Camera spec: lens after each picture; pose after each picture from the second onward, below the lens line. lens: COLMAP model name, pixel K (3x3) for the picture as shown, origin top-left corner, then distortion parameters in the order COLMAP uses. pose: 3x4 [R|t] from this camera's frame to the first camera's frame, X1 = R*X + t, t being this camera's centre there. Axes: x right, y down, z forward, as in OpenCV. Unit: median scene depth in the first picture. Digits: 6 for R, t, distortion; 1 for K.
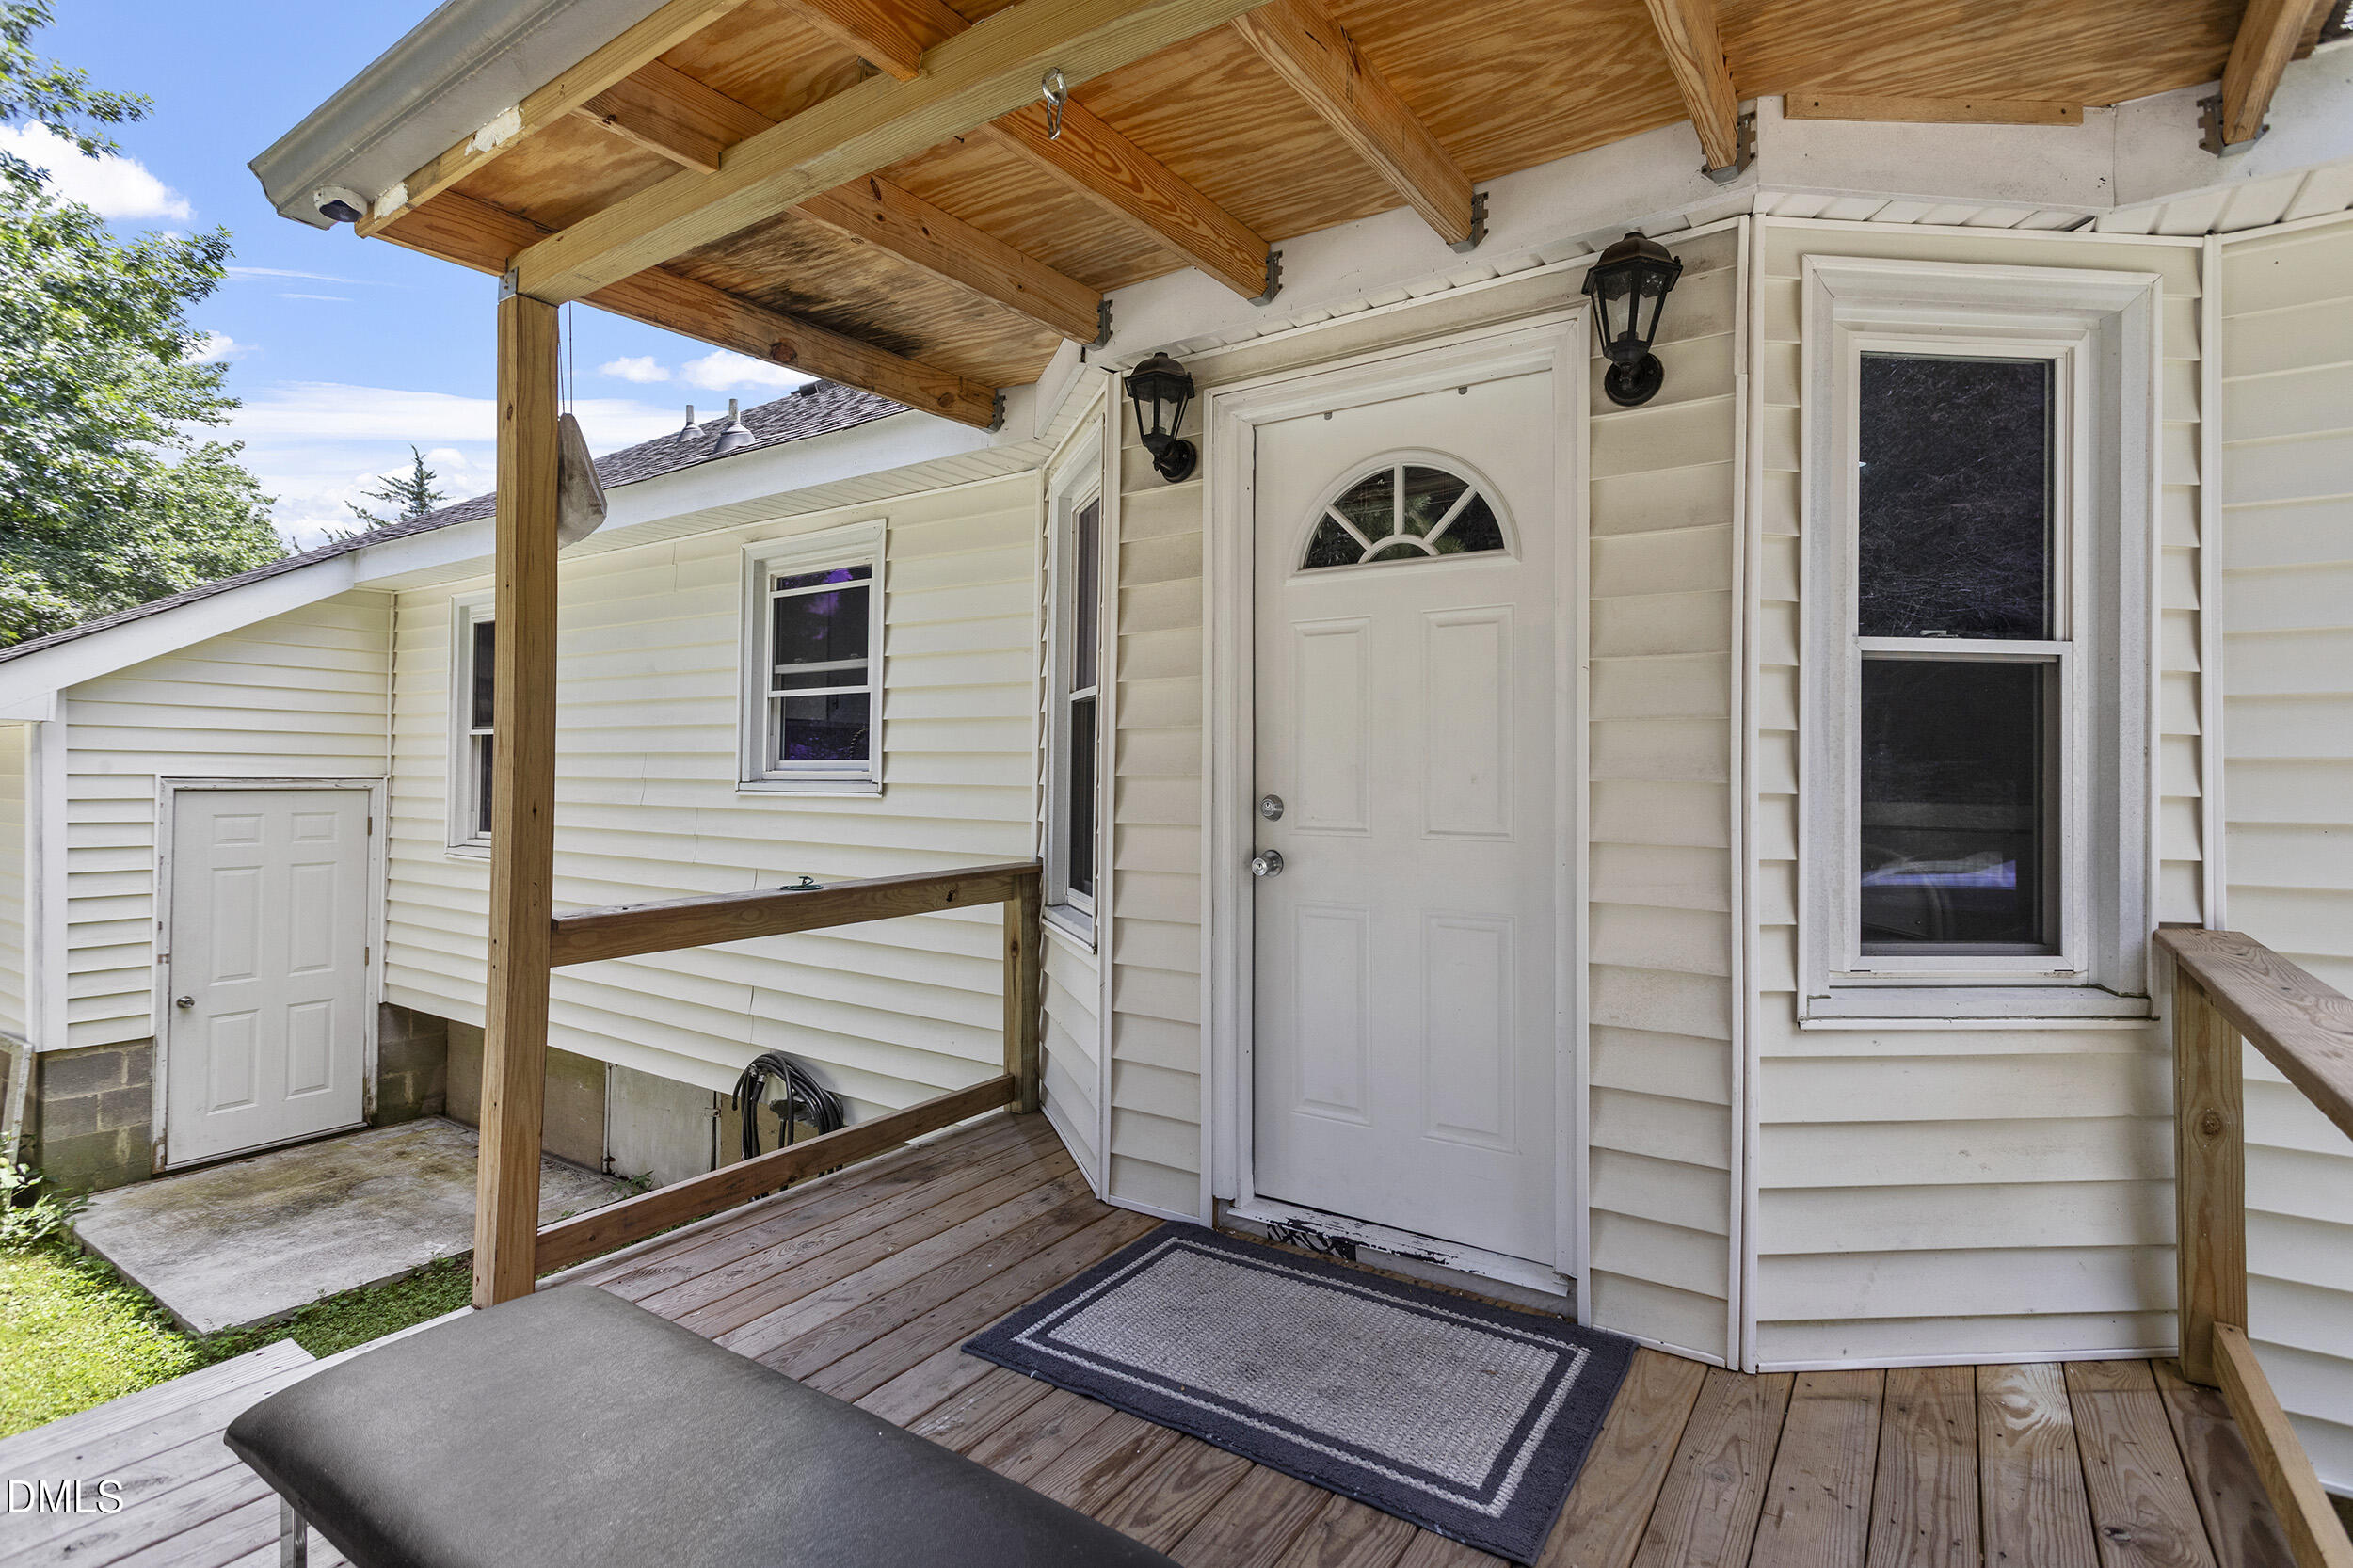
lens RADIAL K [[1127.6, 0, 1187.5], [0, 1127.6, 761.1], [0, 0, 1]] dist [-0.000770, 0.000899]
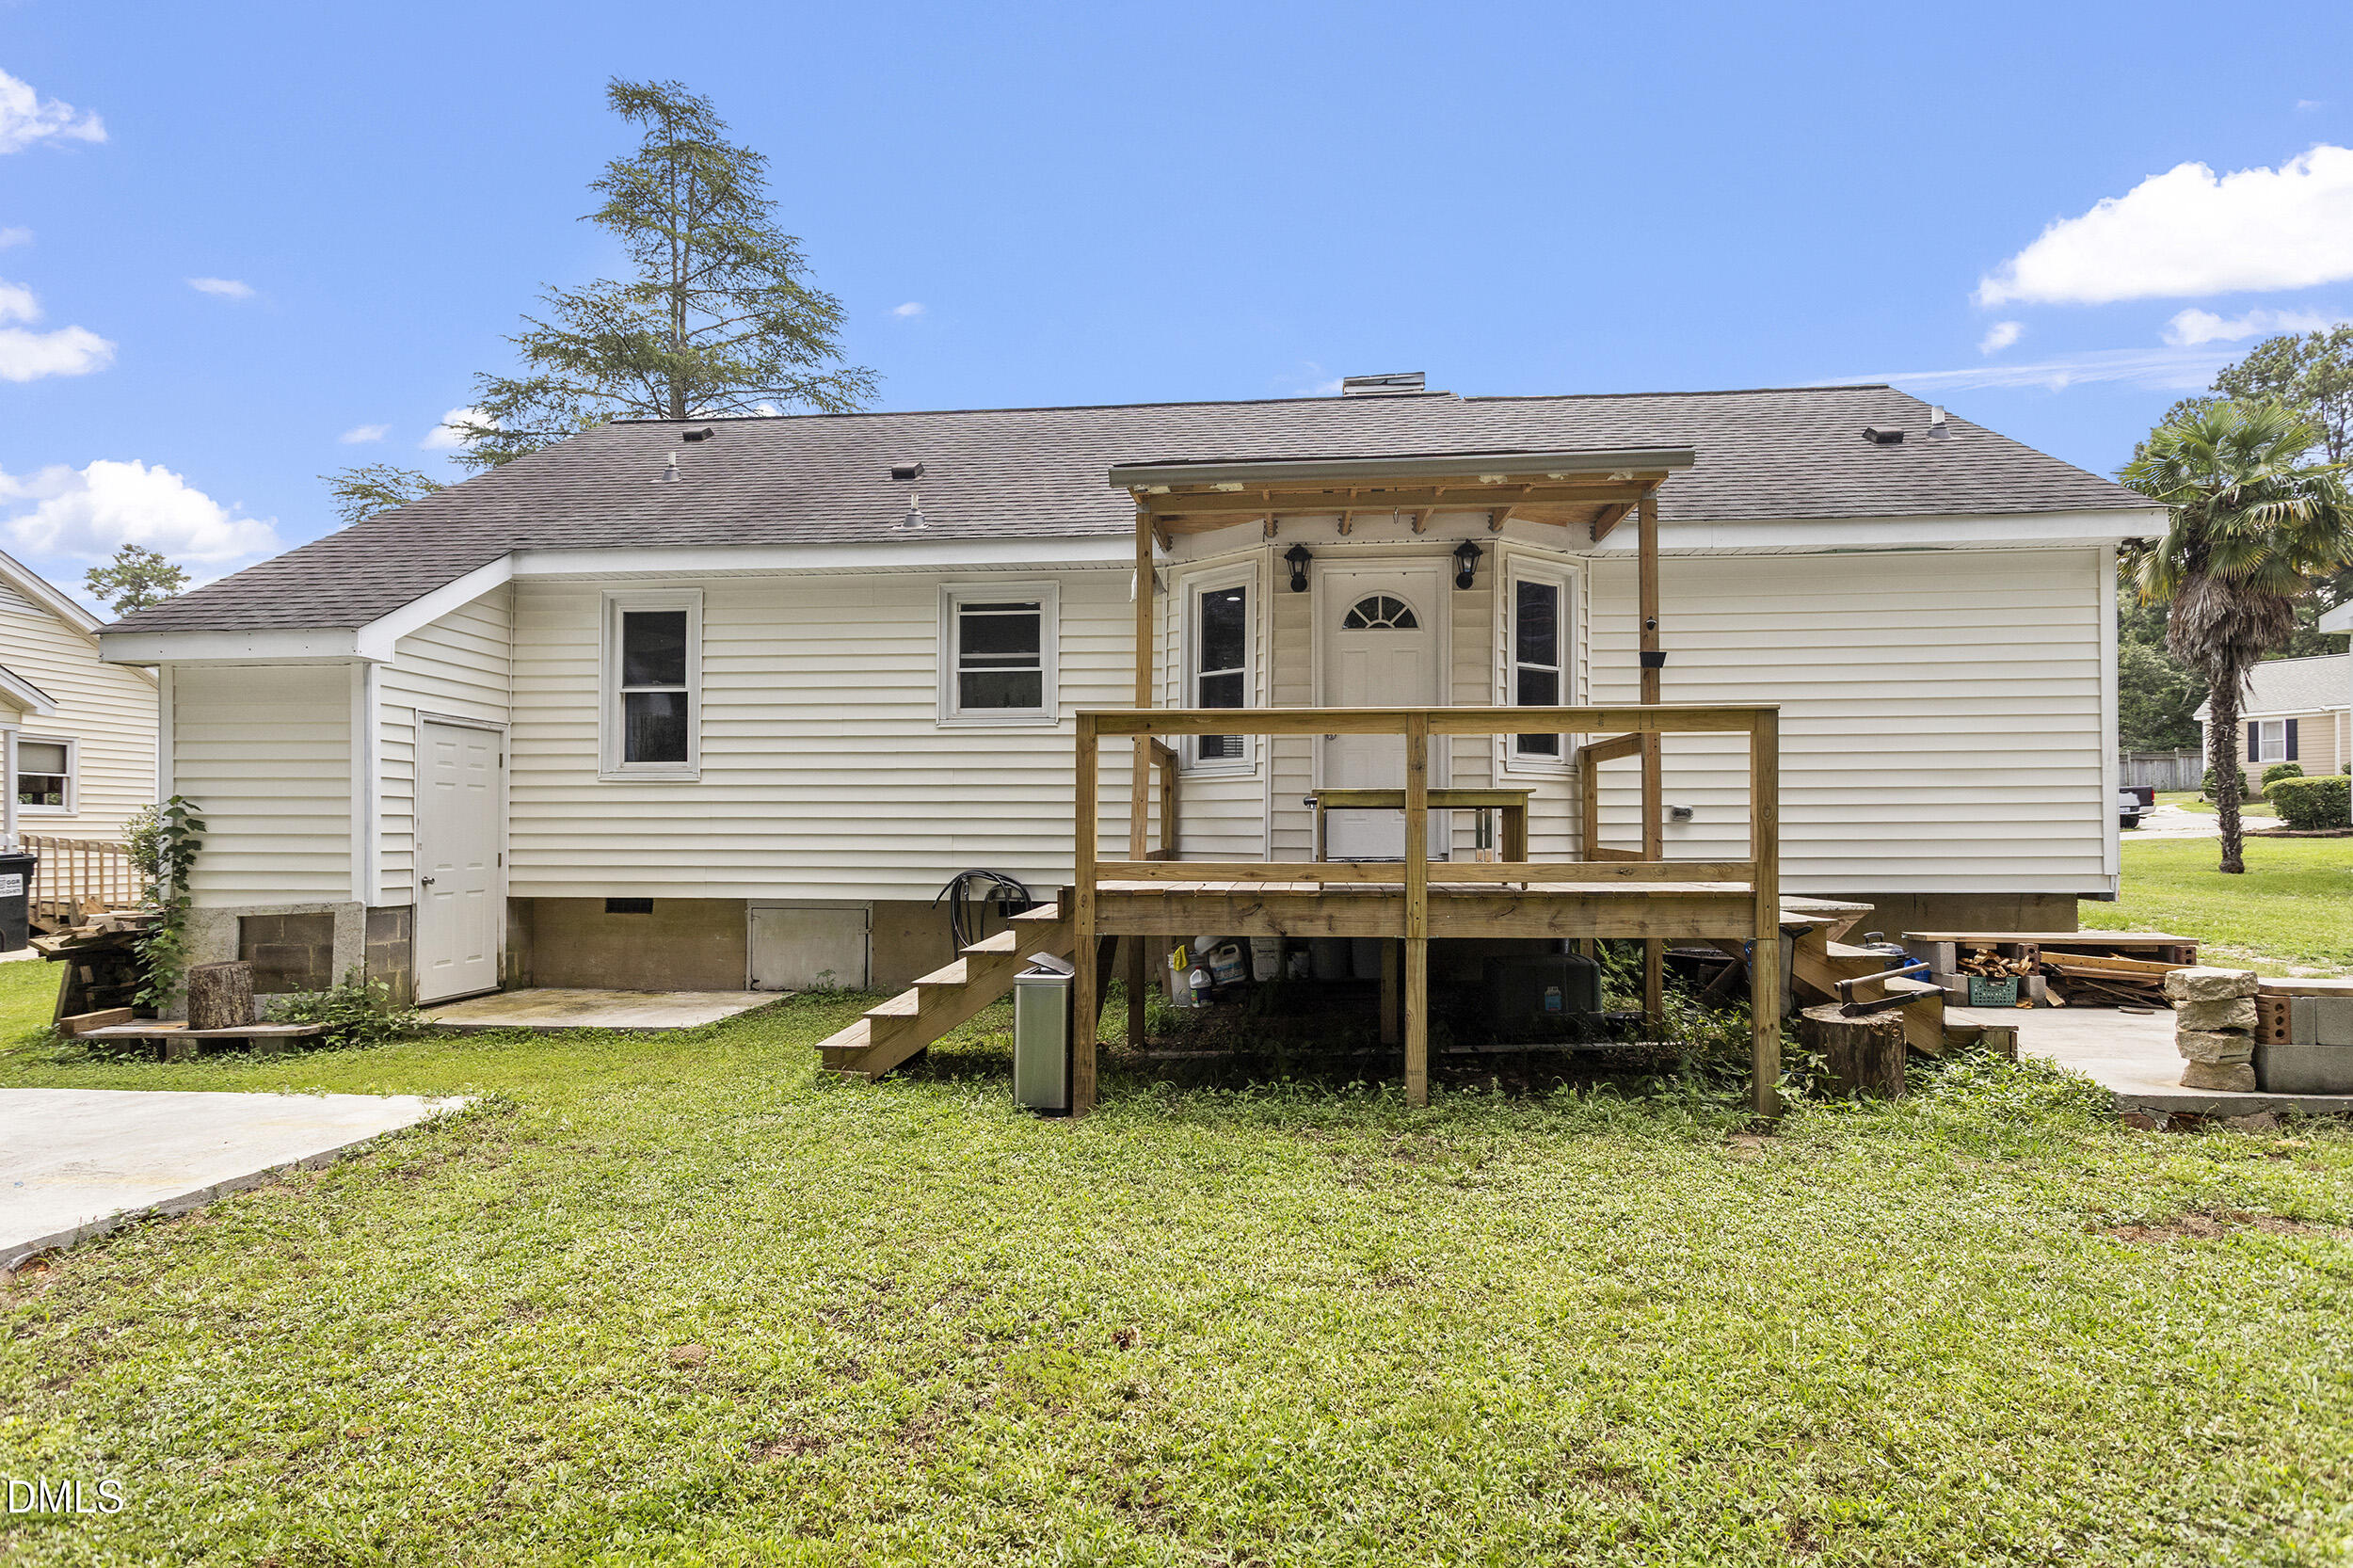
lens RADIAL K [[1174.8, 0, 1179.6], [0, 1174.8, 793.9], [0, 0, 1]] dist [-0.001162, 0.000131]
pose [[0.881905, 0.004979, 0.471401, -1.566474], [0.000009, 0.999944, -0.010578, 0.258815], [-0.471427, 0.009333, 0.881856, -1.314247]]
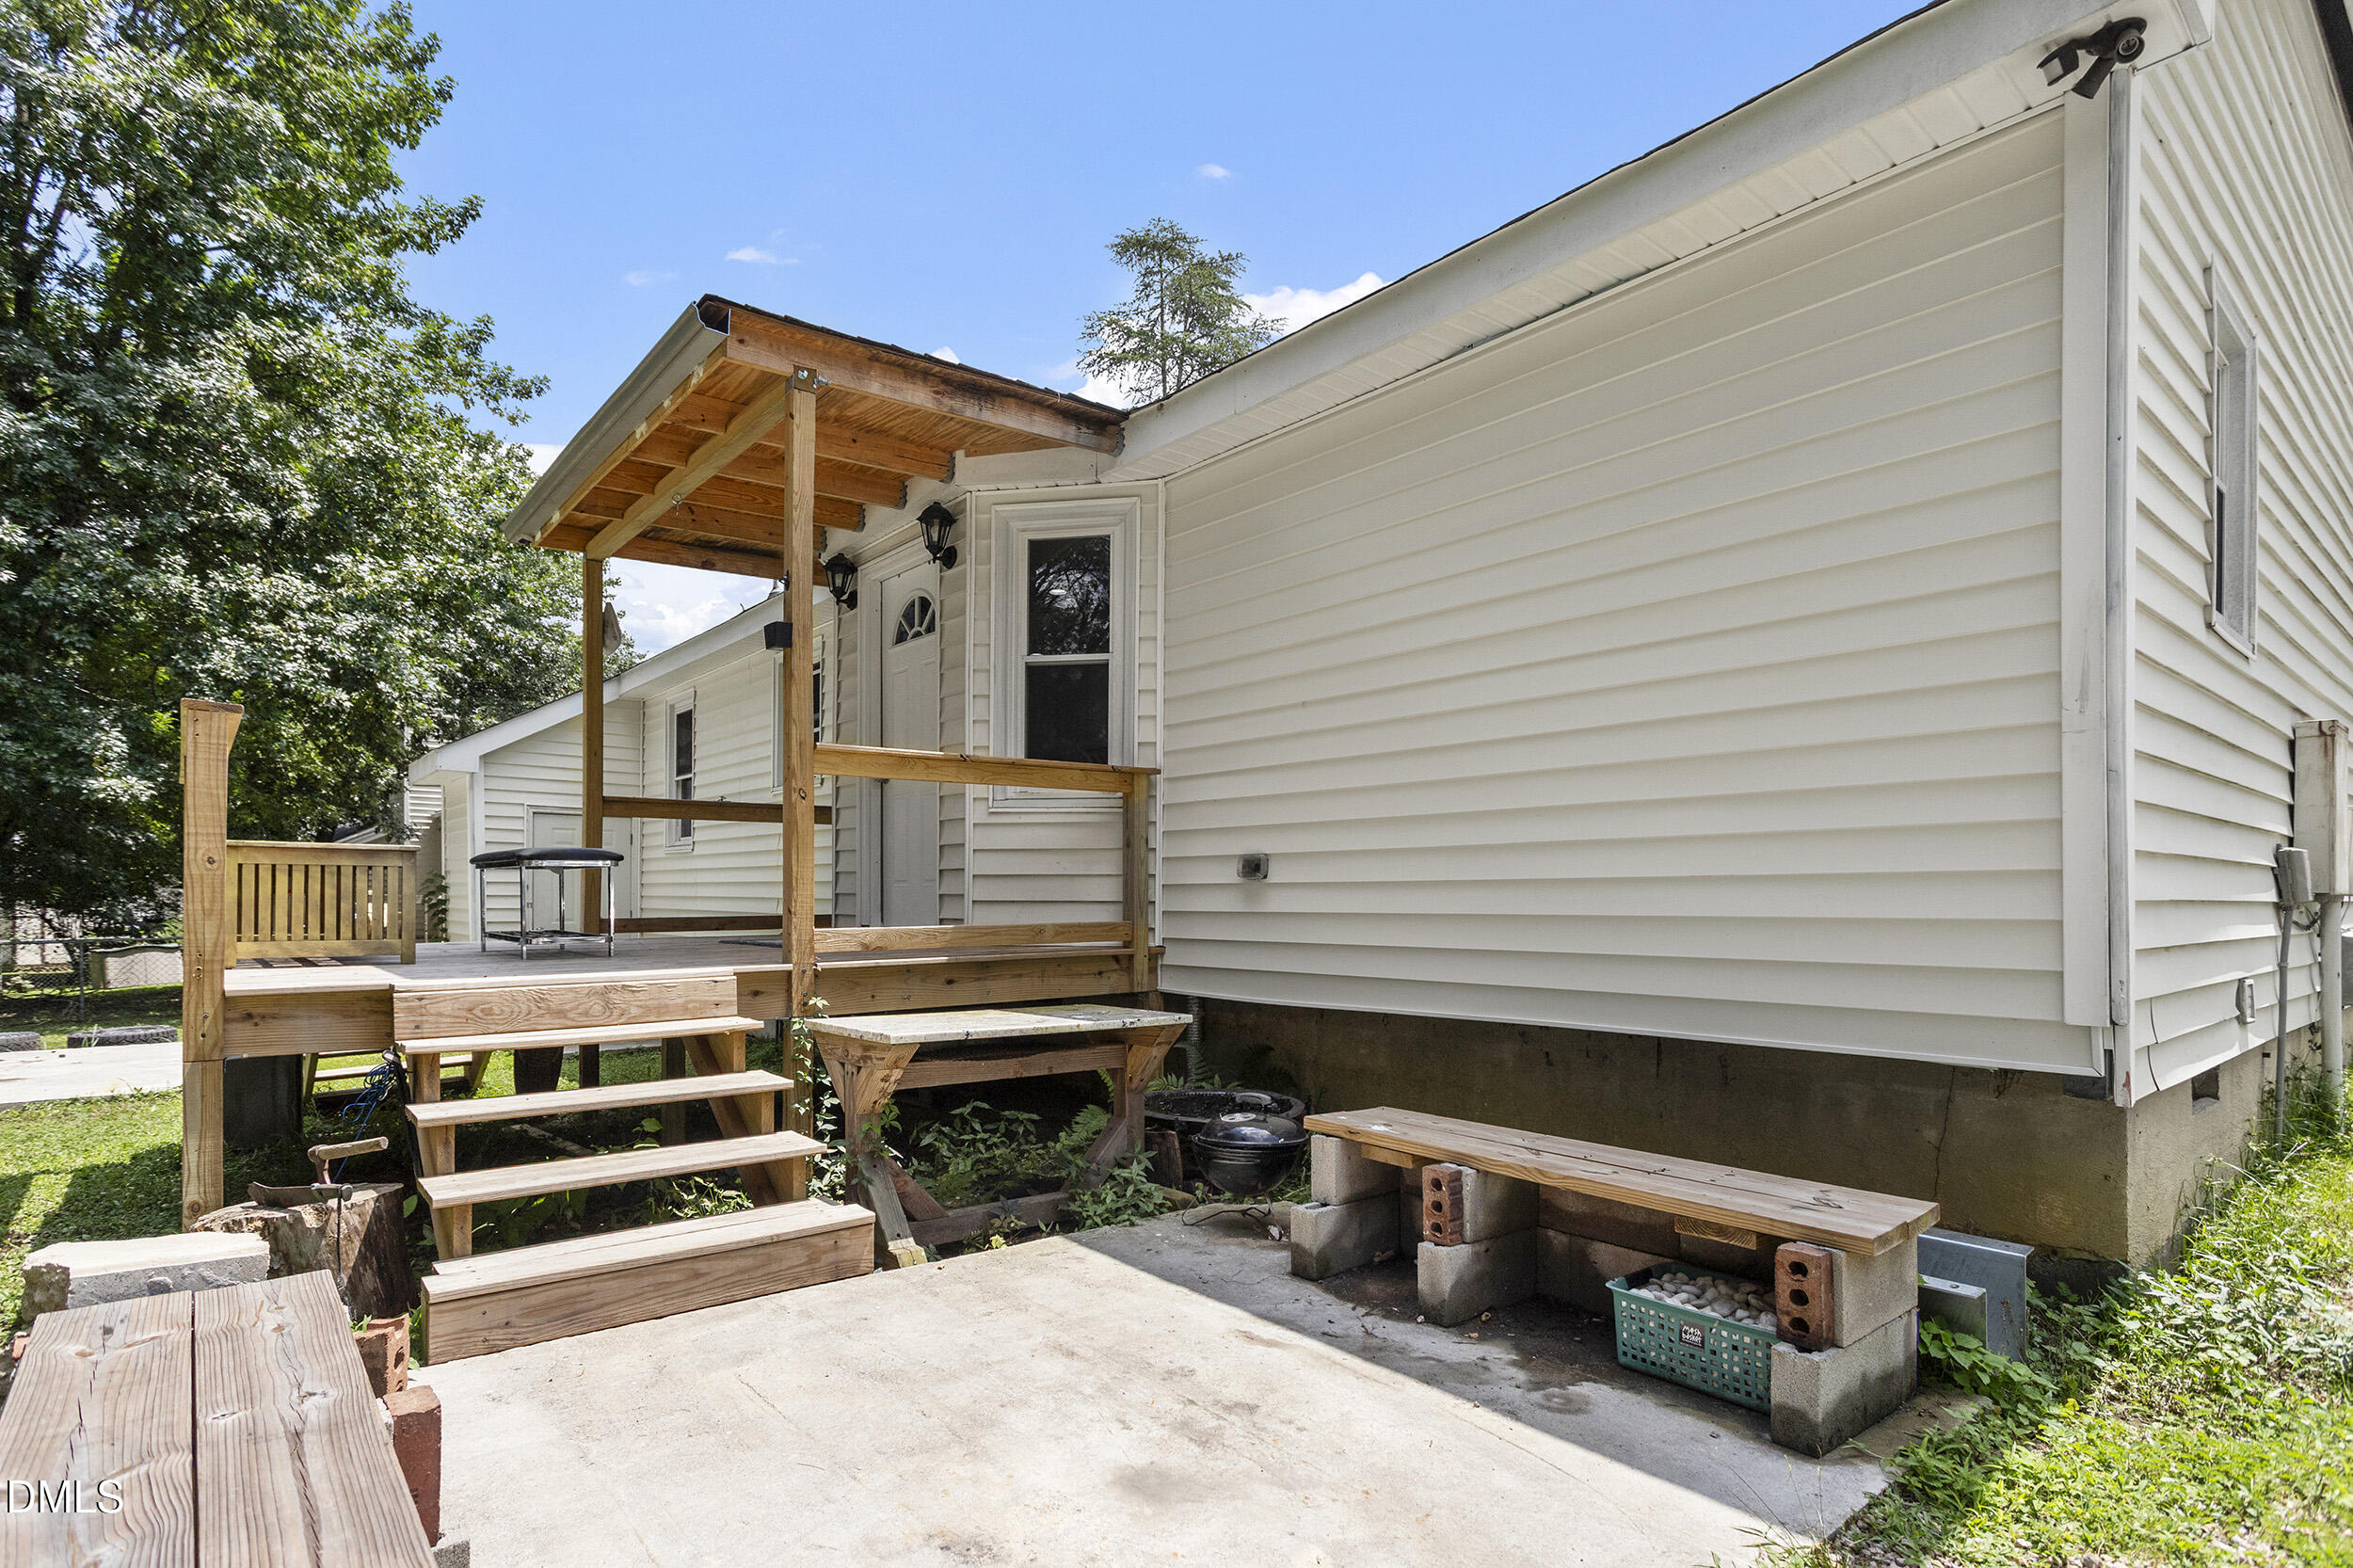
lens RADIAL K [[1127.6, 0, 1136.7], [0, 1127.6, 895.3], [0, 0, 1]] dist [-0.000770, 0.000899]
pose [[0.959272, 0.000612, -0.282485, 1.173256], [0.004188, 0.999857, 0.016386, 0.287092], [0.282454, -0.016901, 0.959132, -1.007222]]
